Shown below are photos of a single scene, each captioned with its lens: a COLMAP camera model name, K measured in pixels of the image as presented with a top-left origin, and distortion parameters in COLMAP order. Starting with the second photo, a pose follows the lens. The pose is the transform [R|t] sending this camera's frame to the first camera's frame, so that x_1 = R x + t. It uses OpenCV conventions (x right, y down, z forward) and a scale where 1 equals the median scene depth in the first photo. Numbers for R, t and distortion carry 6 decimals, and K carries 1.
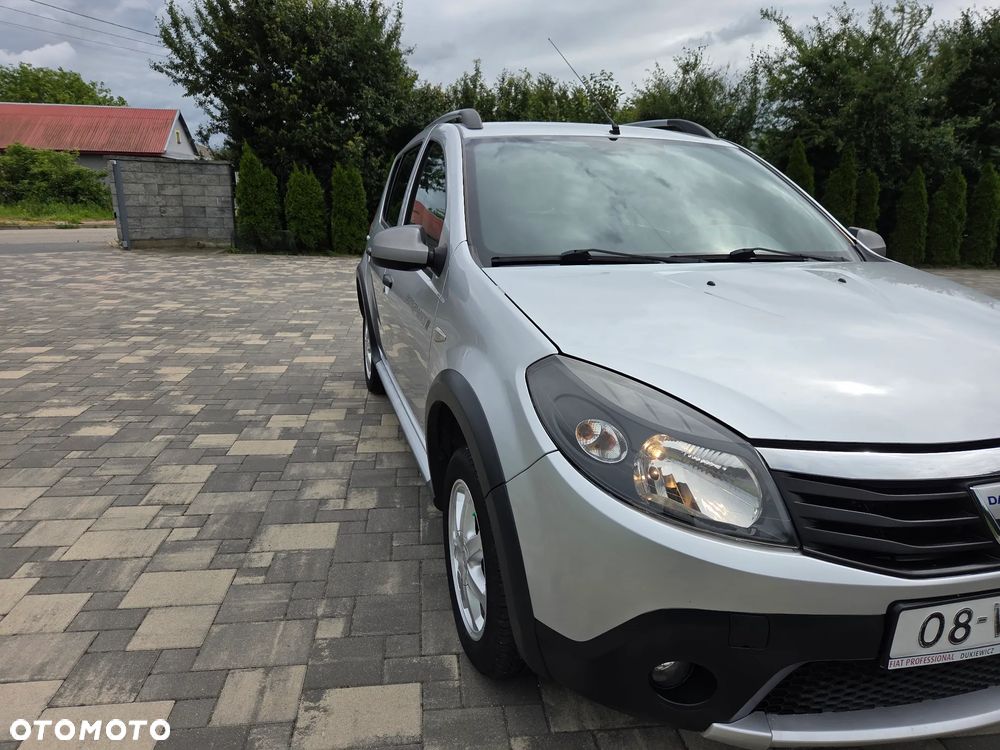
lens RADIAL K [[664.0, 0, 486.0], [0, 664.0, 387.6], [0, 0, 1]] dist [0.079394, -0.074087]
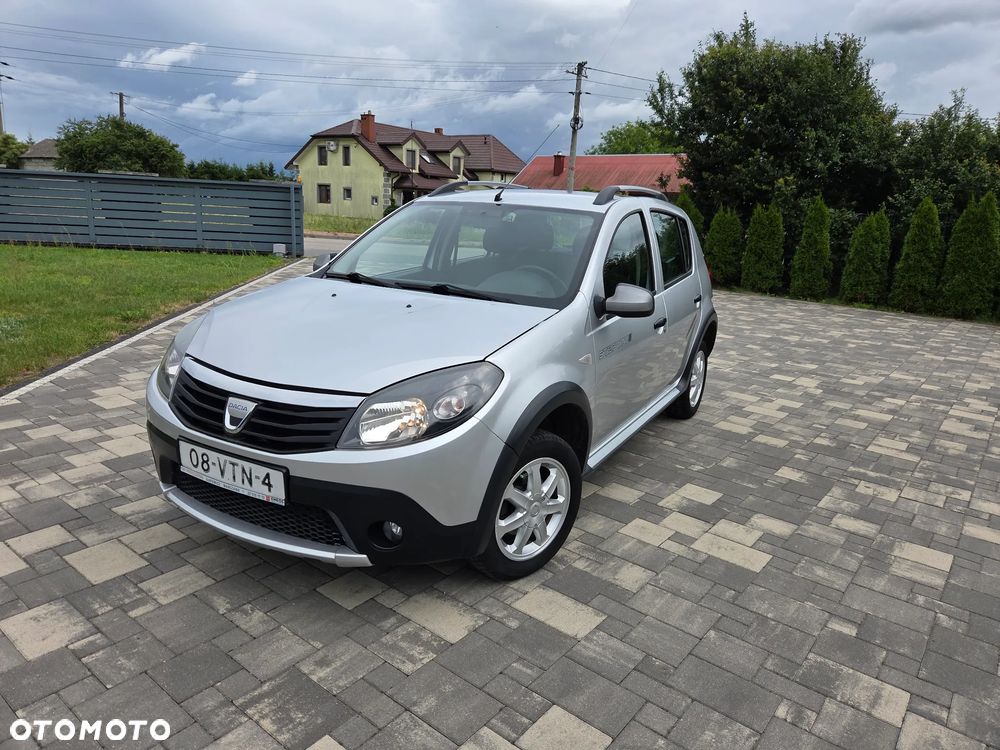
lens RADIAL K [[660.3, 0, 497.5], [0, 660.3, 371.6], [0, 0, 1]] dist [0.076320, -0.058993]
pose [[0.707400, 0.184630, -0.682273, 0.953606], [-0.231311, 0.972599, 0.023366, -0.053741], [0.667892, 0.141288, 0.730724, 0.040988]]
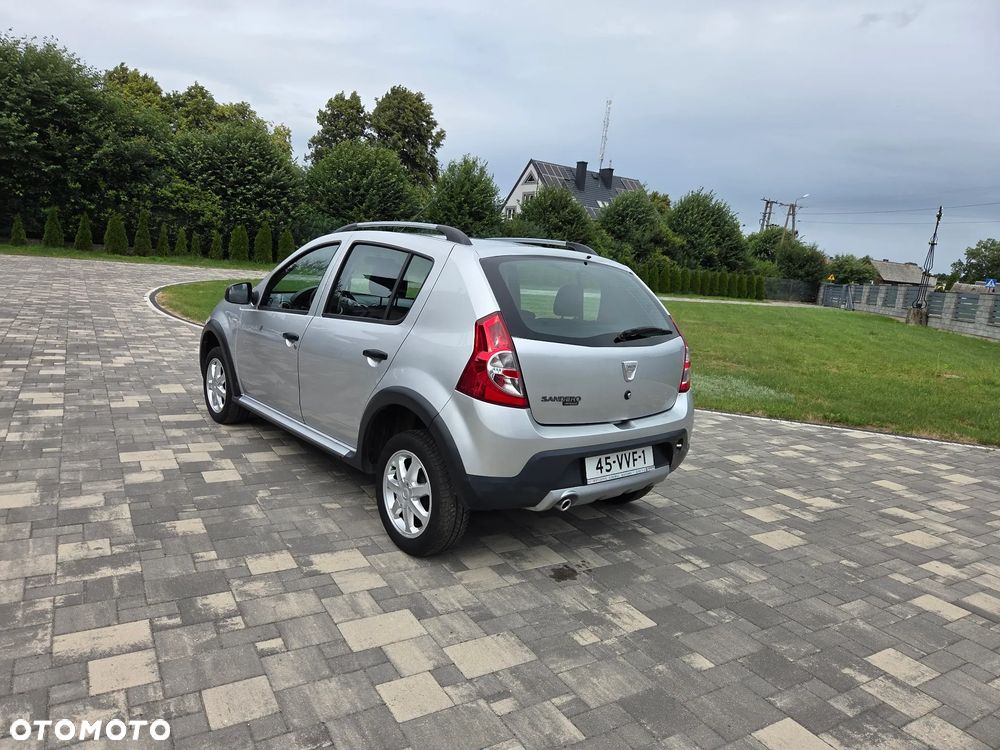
lens RADIAL K [[664.4, 0, 496.3], [0, 664.4, 368.7], [0, 0, 1]] dist [0.080943, -0.065542]
pose [[-0.897631, -0.035001, -0.439356, 0.579287], [-0.225296, 0.893204, 0.389139, -0.682648], [0.378814, 0.448288, -0.809653, 2.187173]]
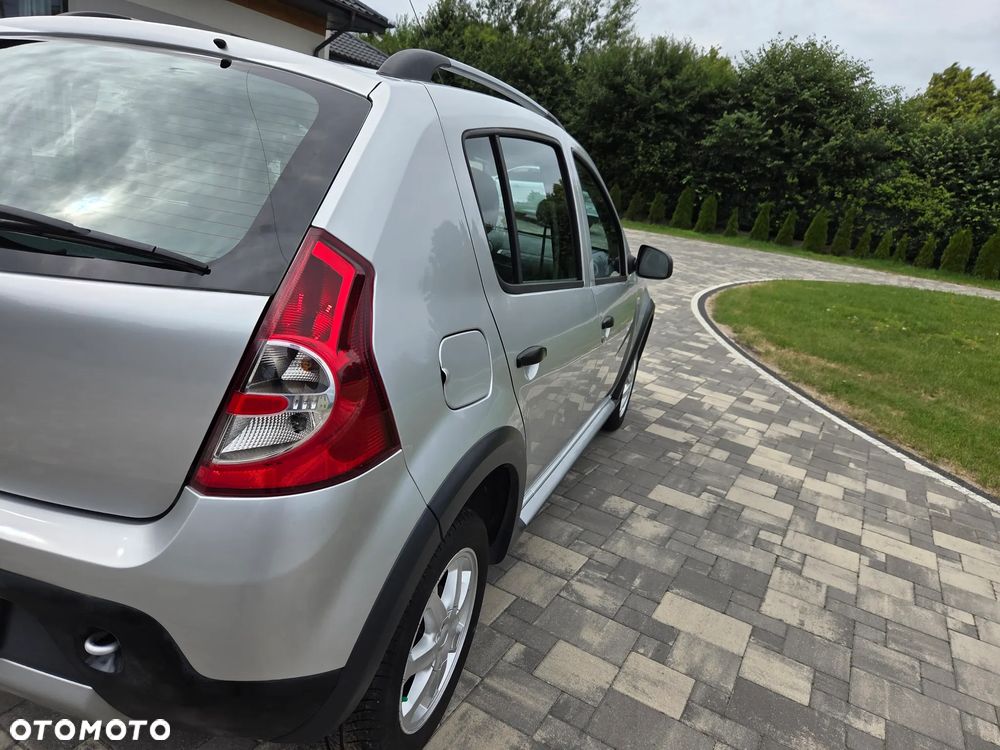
lens RADIAL K [[680.1, 0, 511.7], [0, 680.1, 374.3], [0, 0, 1]] dist [0.074564, -0.062972]
pose [[-0.808525, -0.302415, 0.504810, -0.462507], [-0.009374, 0.864356, 0.502794, -0.491415], [-0.588388, 0.401789, -0.701687, 1.534520]]
